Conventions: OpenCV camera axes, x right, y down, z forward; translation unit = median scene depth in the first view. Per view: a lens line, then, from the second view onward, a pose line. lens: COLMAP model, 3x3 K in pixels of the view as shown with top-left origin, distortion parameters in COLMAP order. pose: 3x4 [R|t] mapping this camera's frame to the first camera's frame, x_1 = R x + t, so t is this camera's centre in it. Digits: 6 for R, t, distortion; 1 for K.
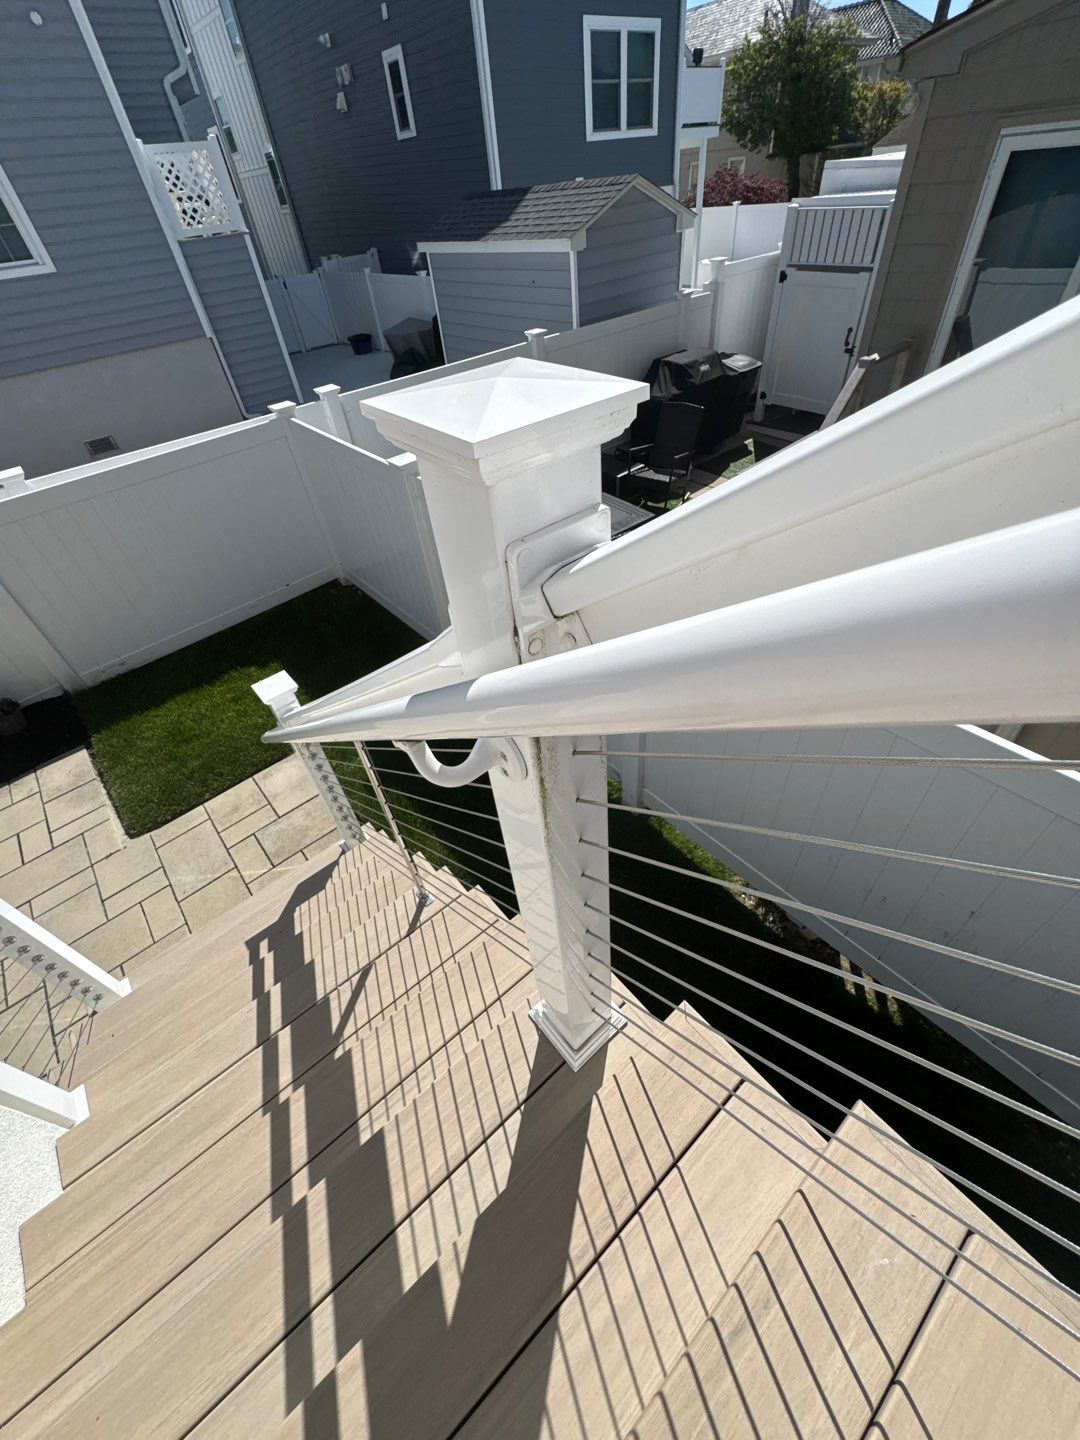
lens RADIAL K [[590.9, 0, 562.6], [0, 590.9, 719.0], [0, 0, 1]] dist [-0.001069, 0.000713]
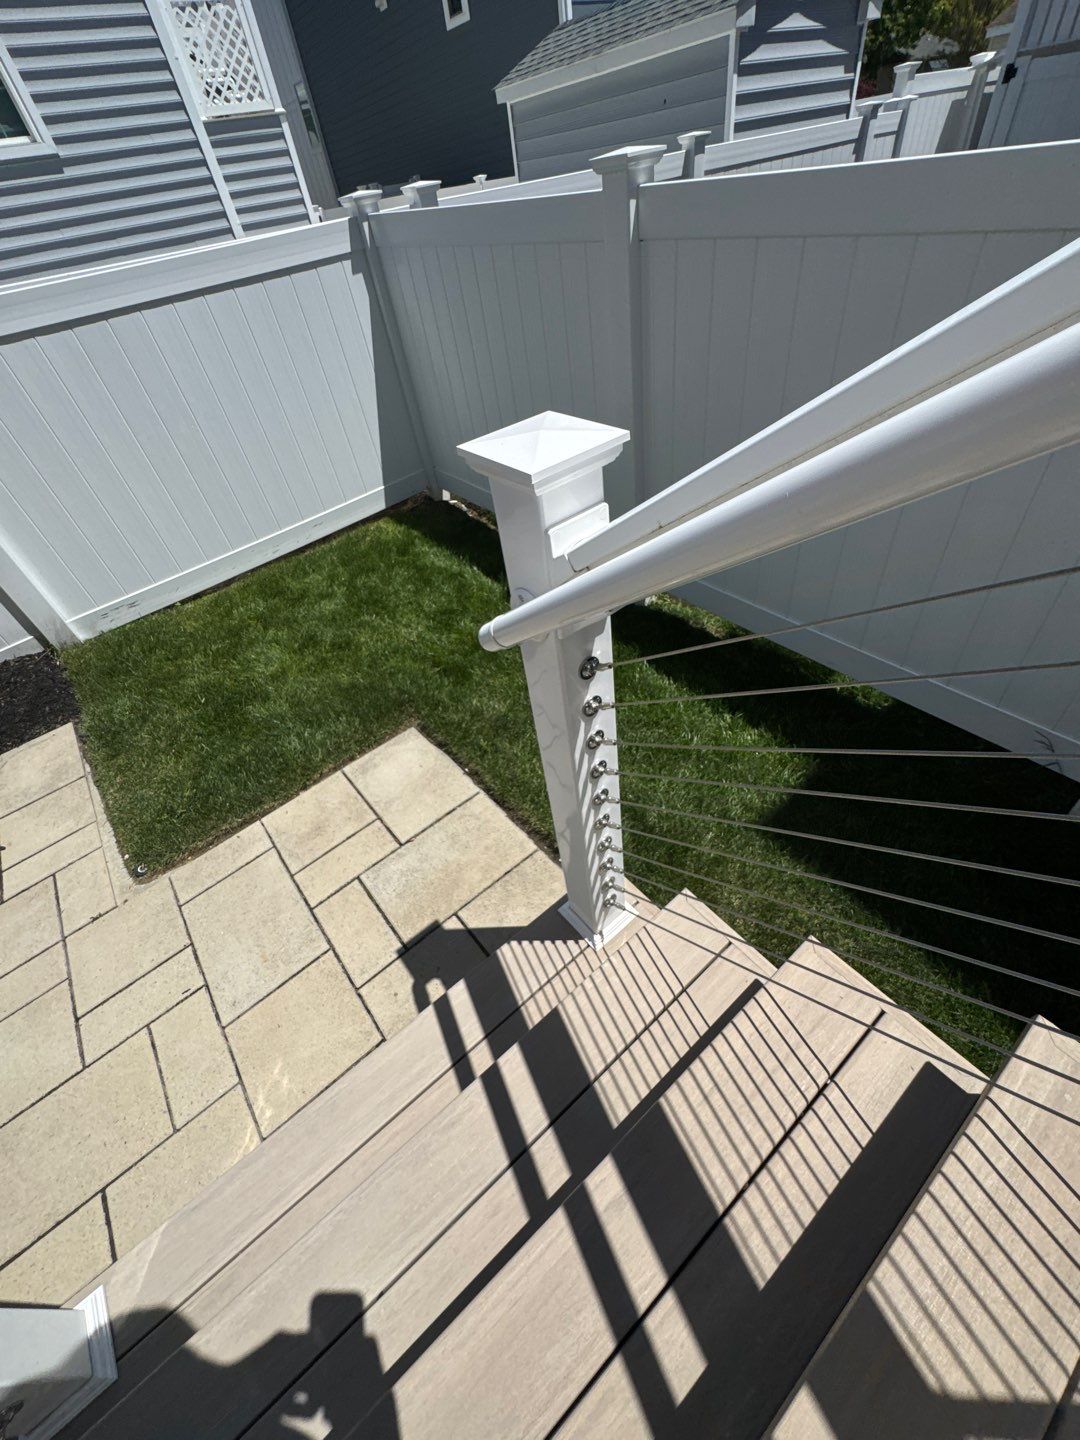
lens RADIAL K [[572.0, 0, 540.0], [0, 572.0, 720.0], [0, 0, 1]] dist [0.000363, 0.000250]
pose [[0.997999, -0.015742, -0.061244, -0.312755], [0.016279, 0.999833, 0.008288, 0.050344], [0.061103, -0.009269, 0.998088, 0.480319]]
